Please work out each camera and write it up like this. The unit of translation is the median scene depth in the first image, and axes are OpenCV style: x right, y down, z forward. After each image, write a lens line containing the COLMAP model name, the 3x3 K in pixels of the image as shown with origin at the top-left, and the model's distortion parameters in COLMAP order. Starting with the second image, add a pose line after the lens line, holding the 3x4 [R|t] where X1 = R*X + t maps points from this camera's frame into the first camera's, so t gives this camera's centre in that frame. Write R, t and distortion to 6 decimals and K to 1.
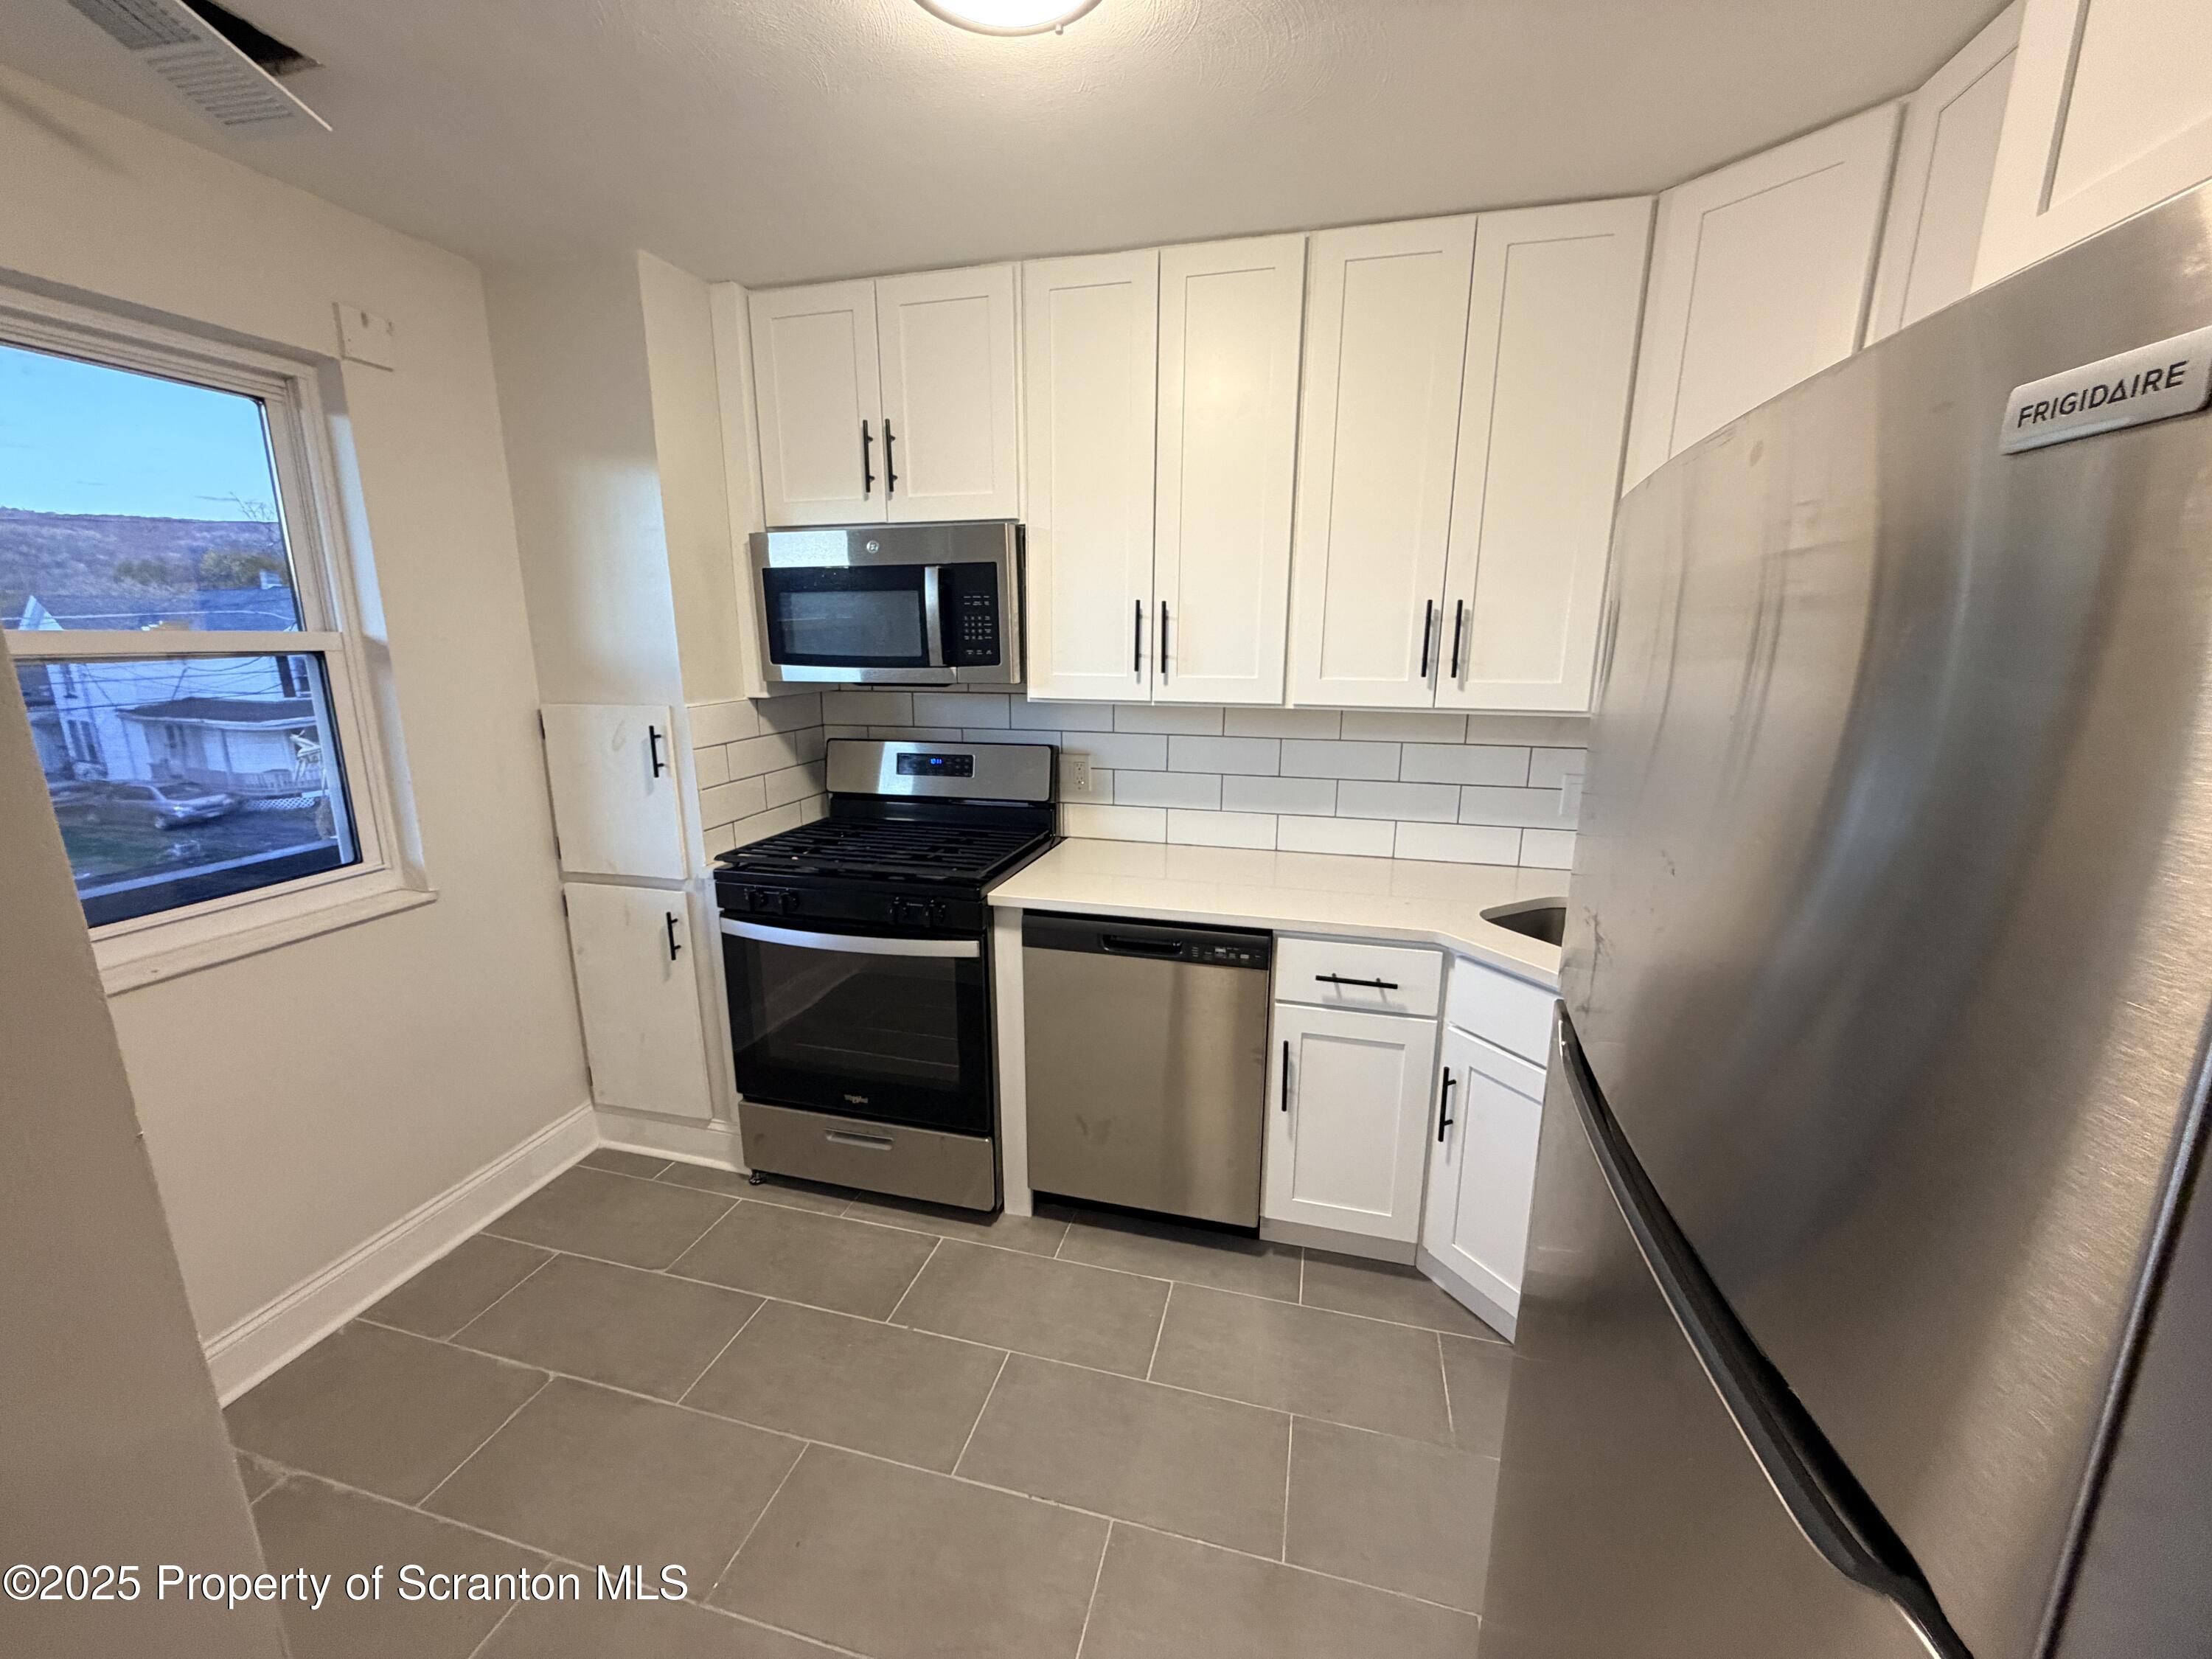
lens RADIAL K [[876.2, 0, 1095.2], [0, 876.2, 821.0], [0, 0, 1]] dist [0.001796, -0.000775]
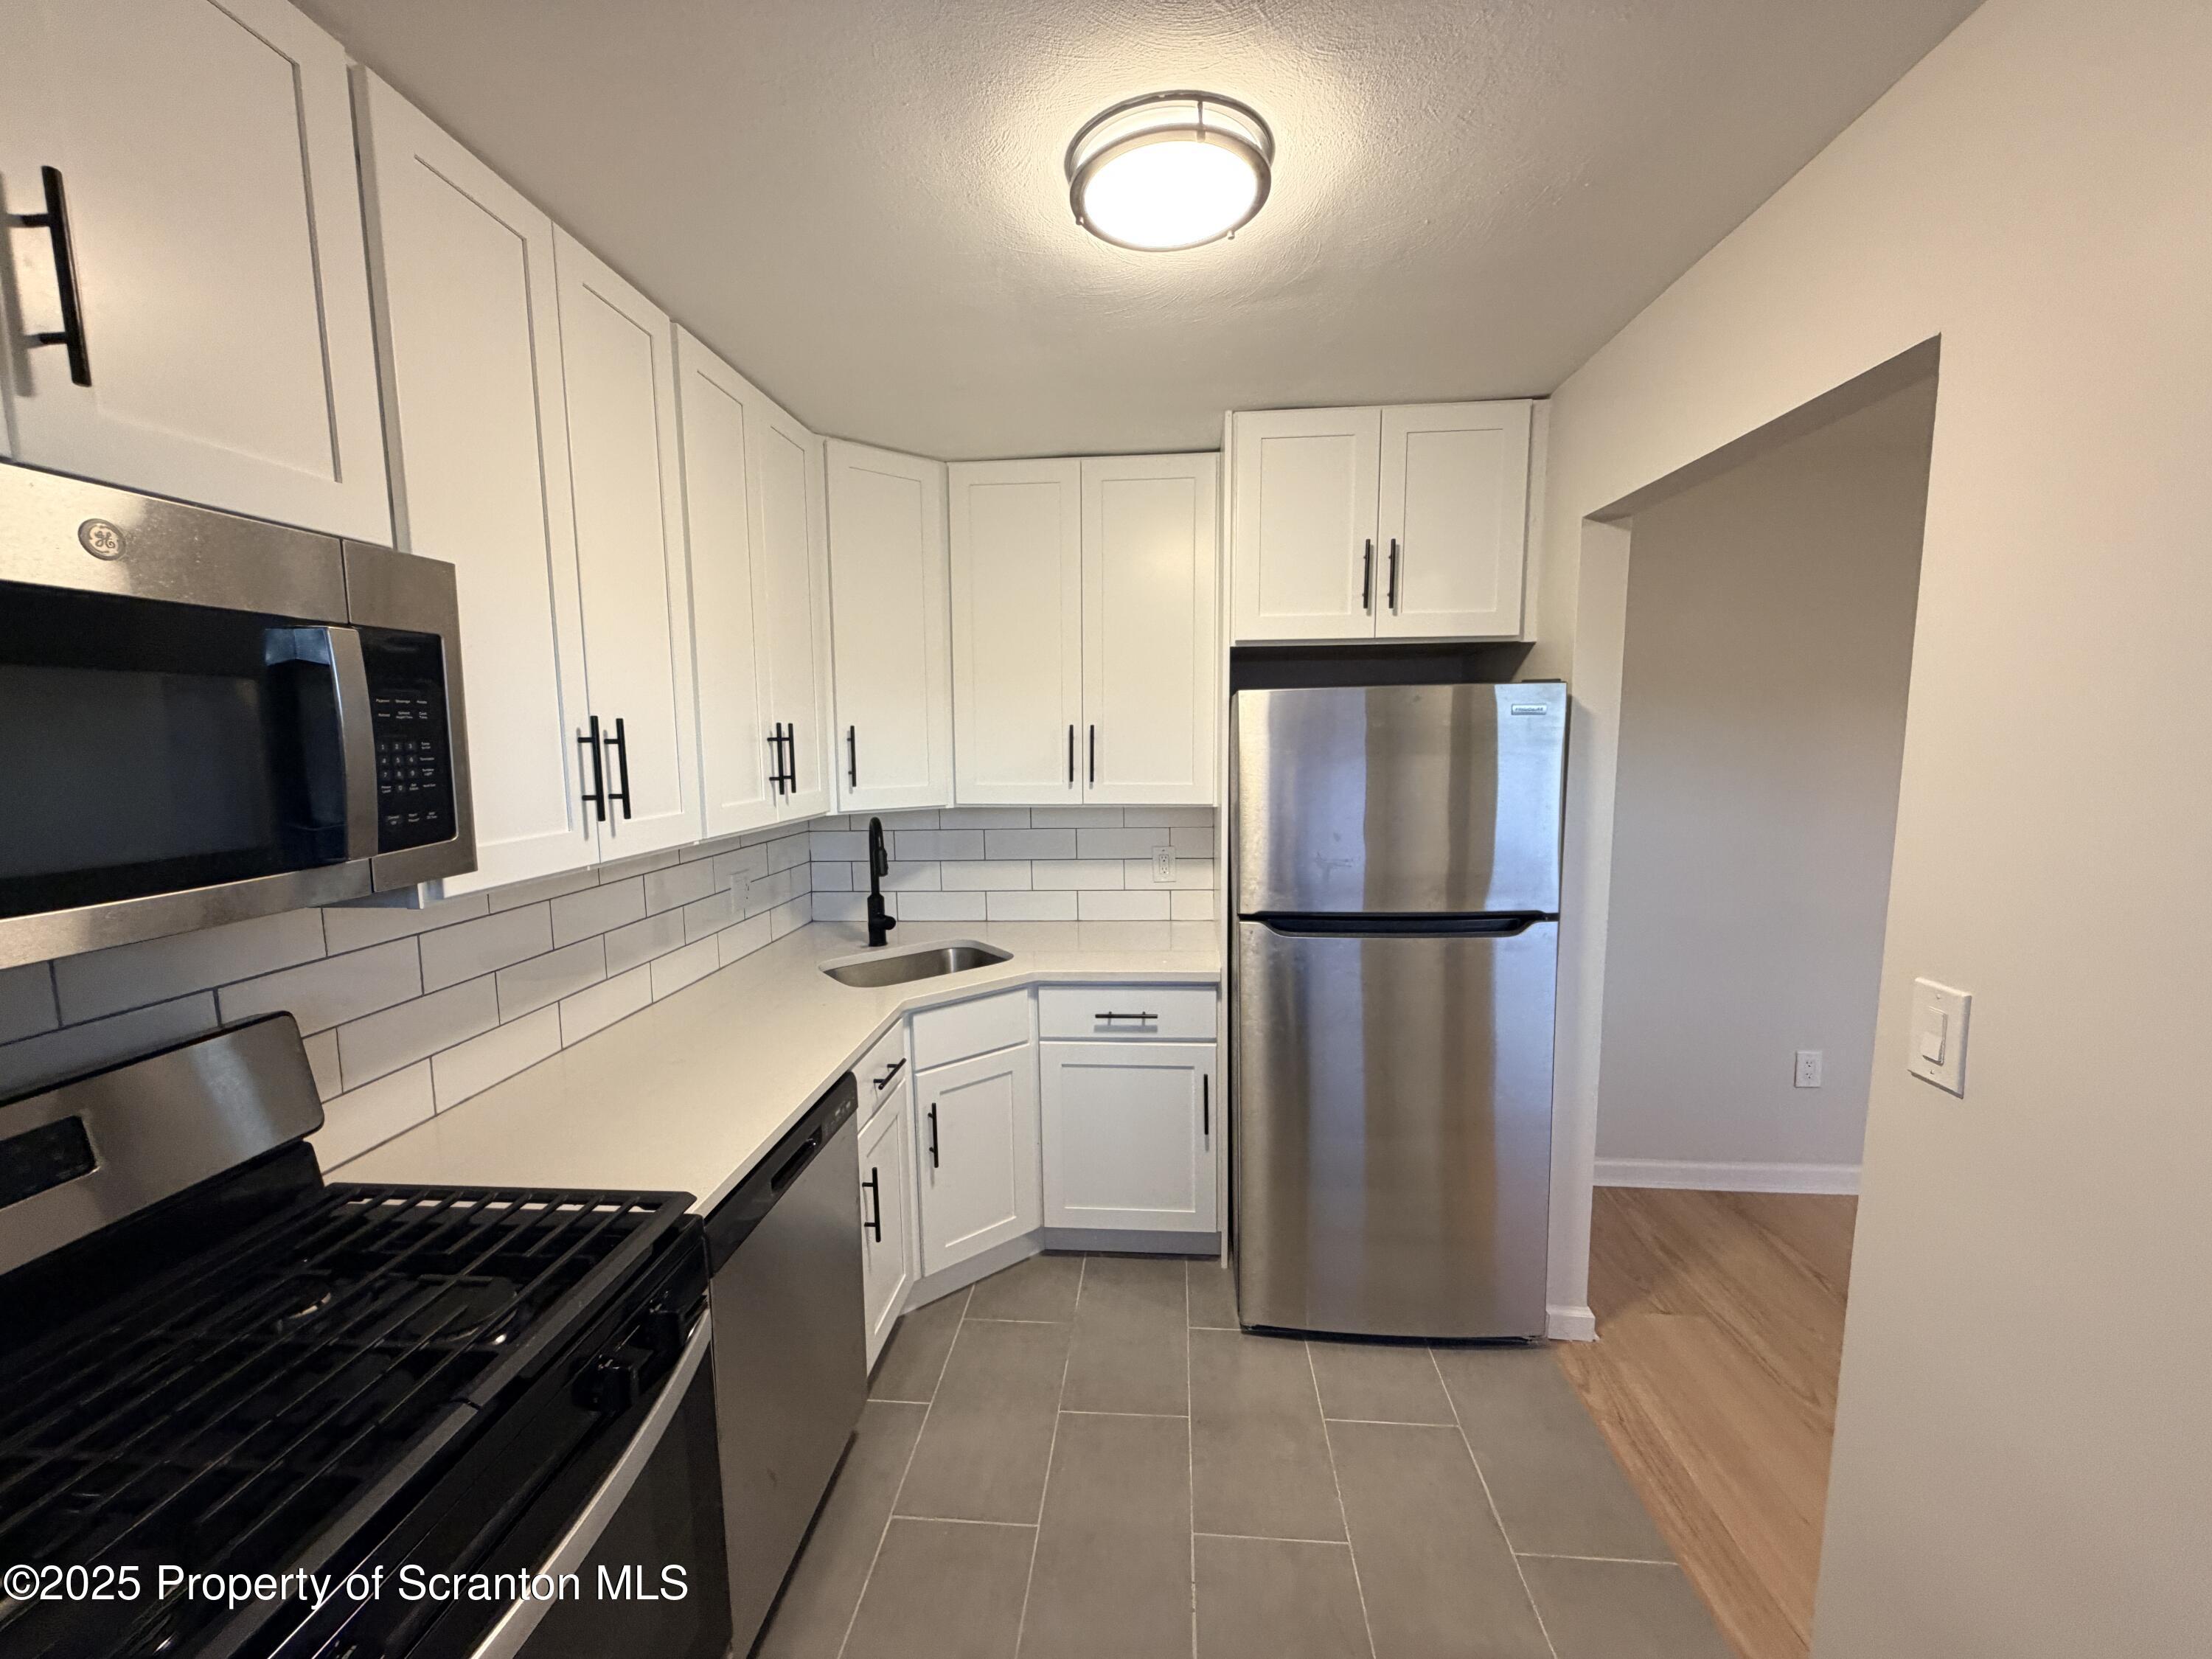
lens RADIAL K [[876.2, 0, 1108.8], [0, 876.2, 832.7], [0, 0, 1]] dist [0.001796, -0.000775]
pose [[-0.174579, -0.107491, 0.978758, -0.680737], [0.237053, 0.960198, 0.147736, -0.171840], [-0.955682, 0.257809, -0.142150, 0.738581]]
